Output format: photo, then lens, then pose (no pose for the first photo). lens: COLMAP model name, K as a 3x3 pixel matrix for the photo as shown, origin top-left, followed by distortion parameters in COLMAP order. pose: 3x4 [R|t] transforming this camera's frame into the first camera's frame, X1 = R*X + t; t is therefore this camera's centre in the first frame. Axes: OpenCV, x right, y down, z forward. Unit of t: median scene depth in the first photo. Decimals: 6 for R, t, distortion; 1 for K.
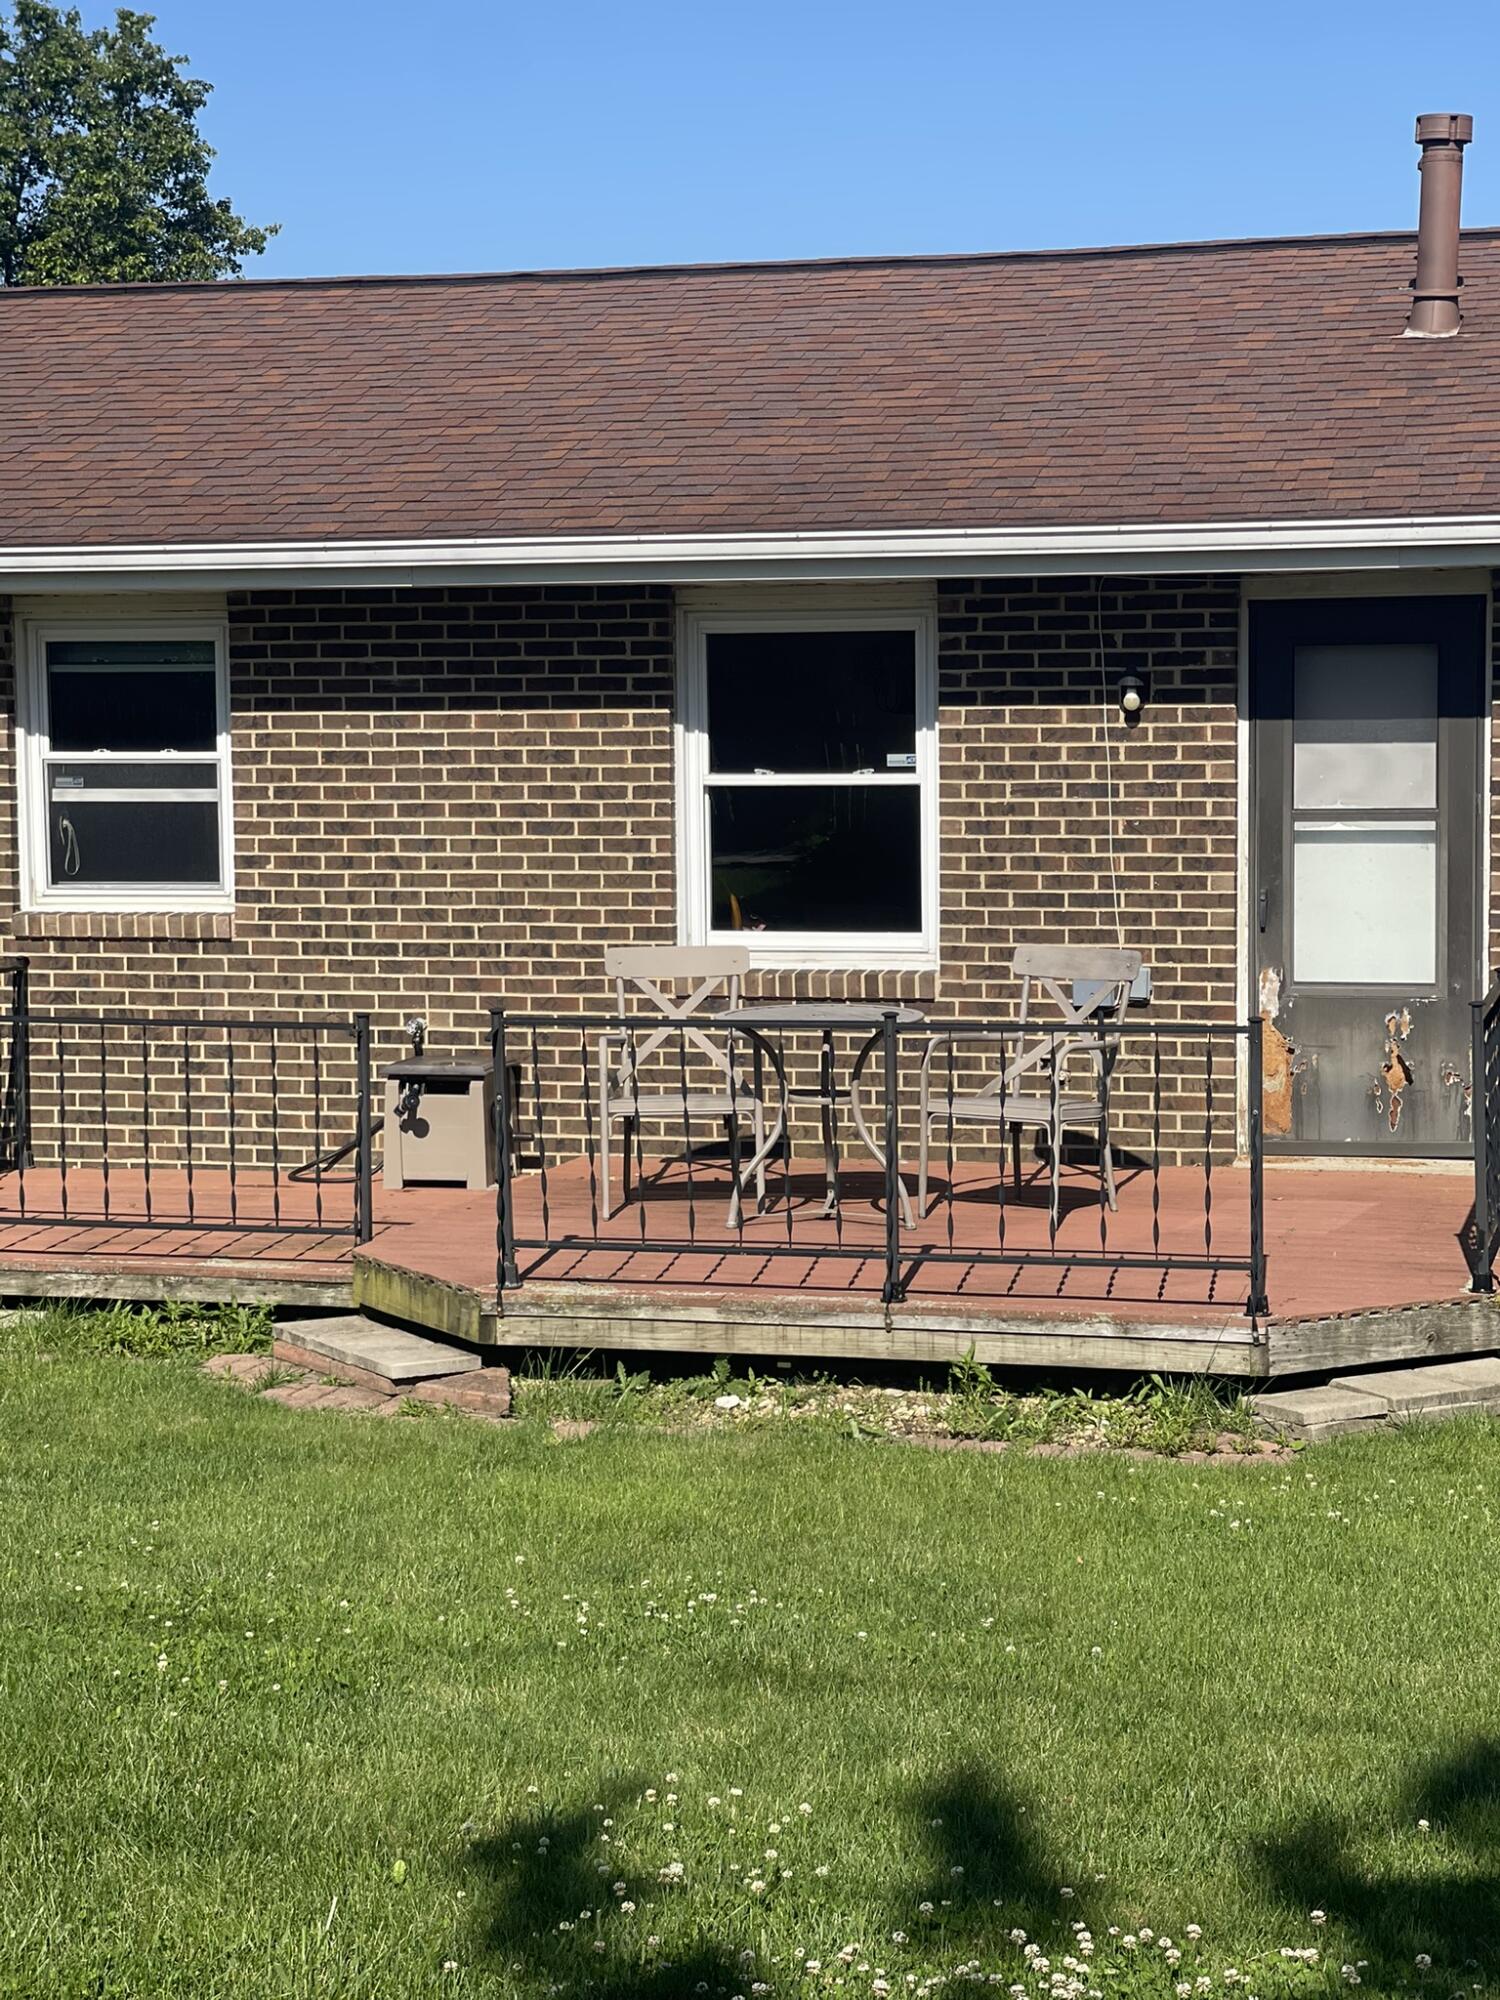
lens RADIAL K [[3639.7, 0, 749.5], [0, 3639.7, 970.5], [0, 0, 1]] dist [0.000364, 1.900792]
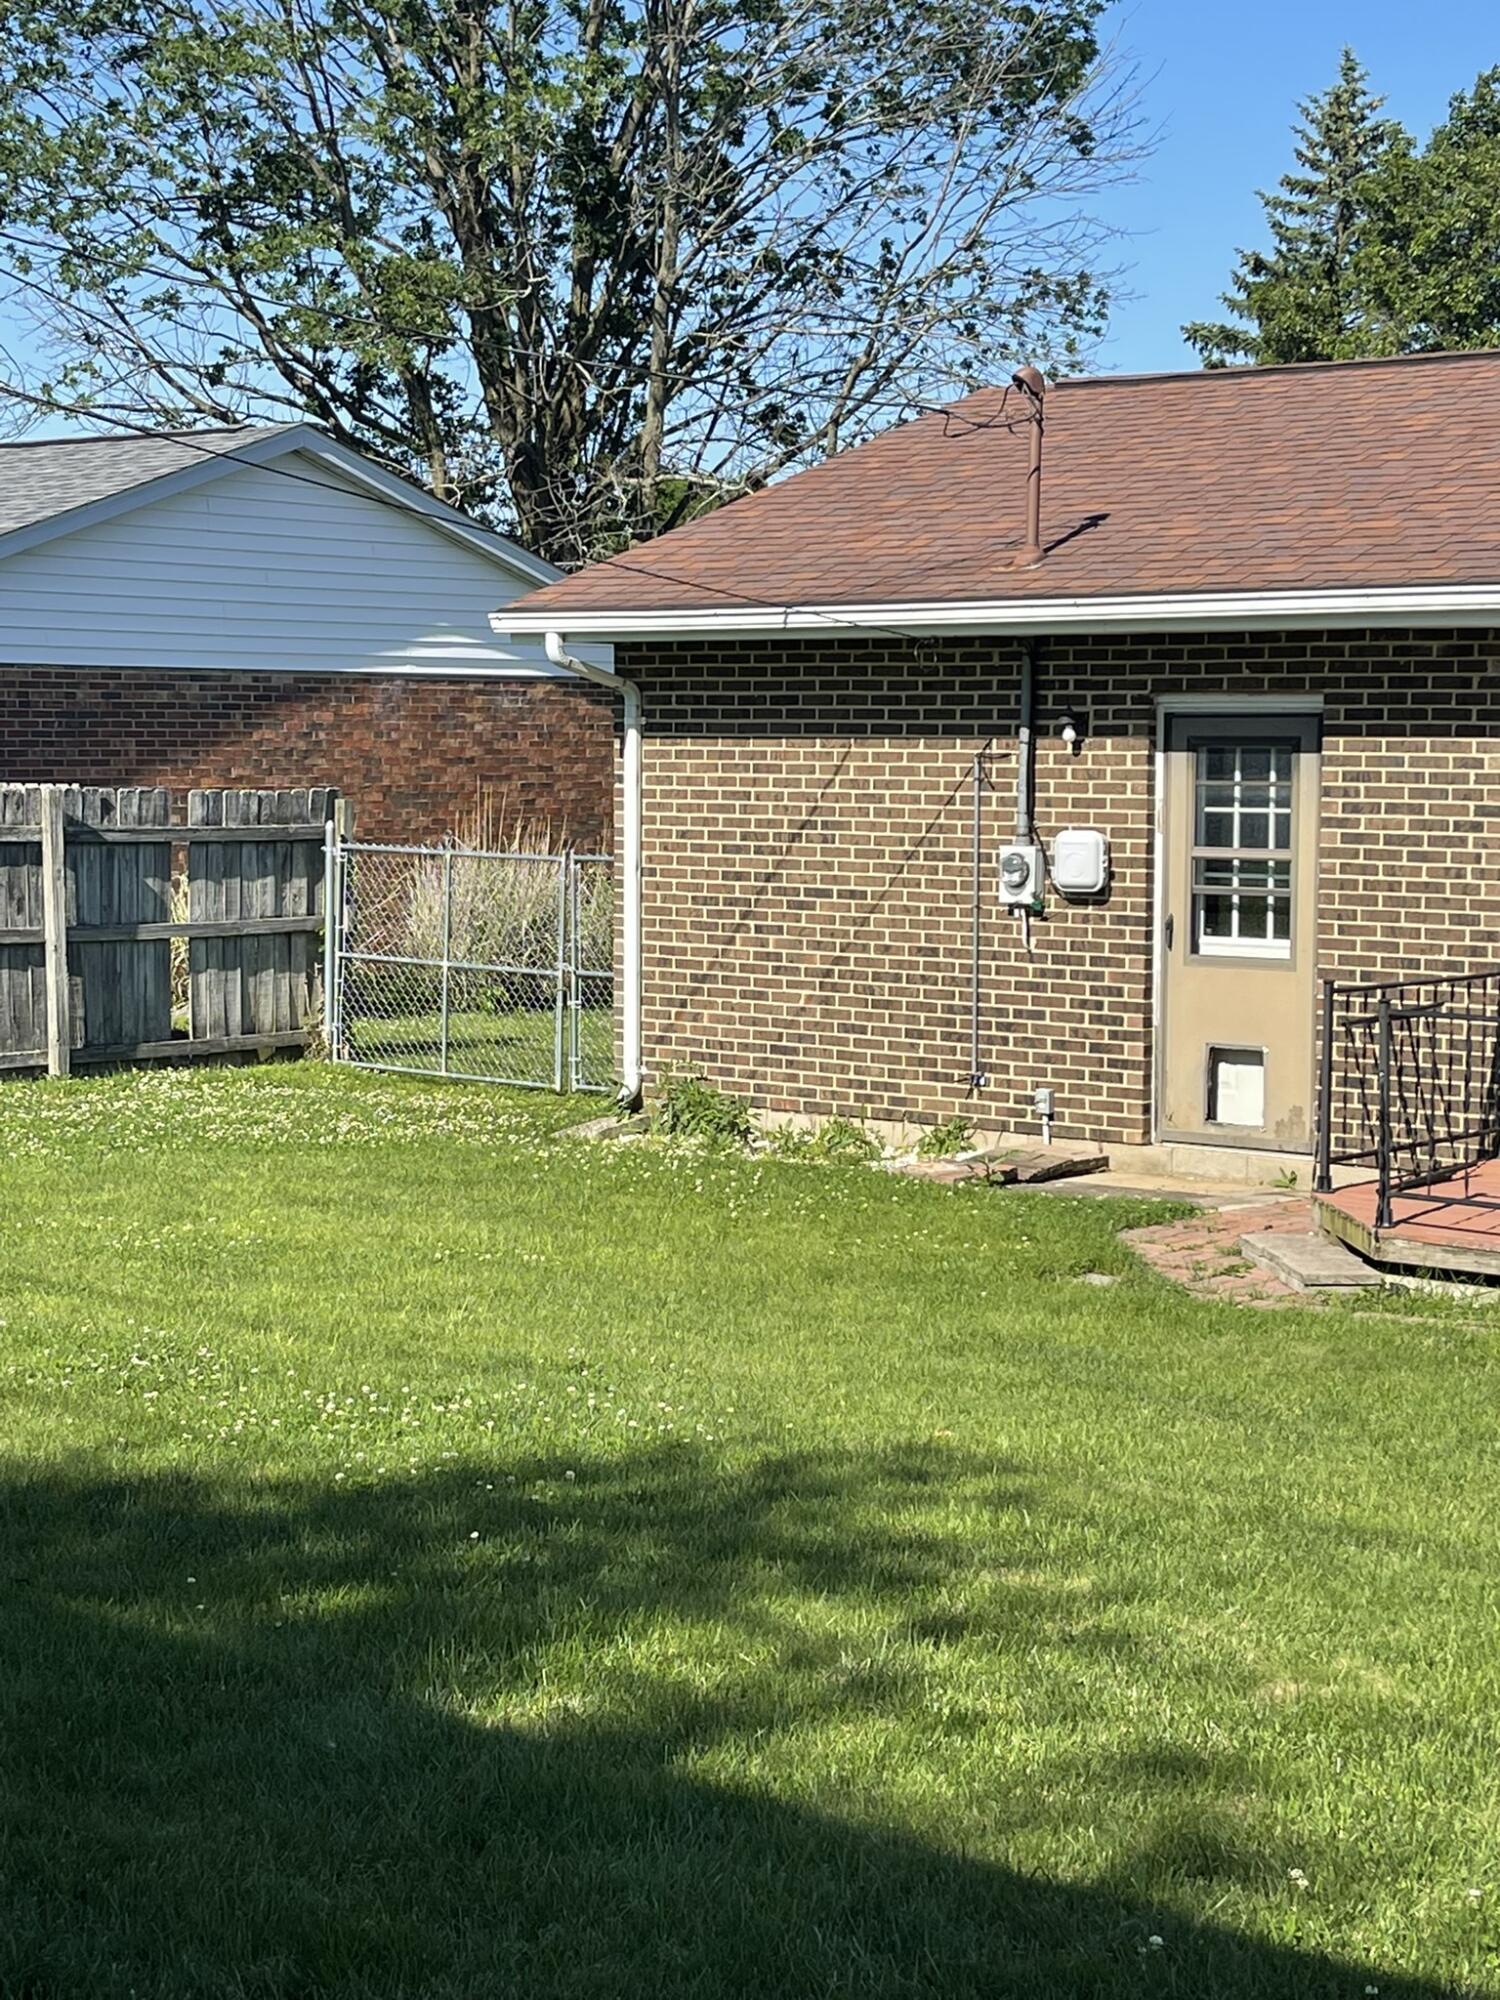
lens RADIAL K [[3420.8, 0, 960.1], [0, 3420.8, 998.9], [0, 0, 1]] dist [0.549931, -3.484985]
pose [[0.923551, 0.047322, -0.380546, 0.255393], [-0.045565, 0.998868, 0.013632, 0.002182], [0.380760, 0.004750, 0.924662, -0.061984]]
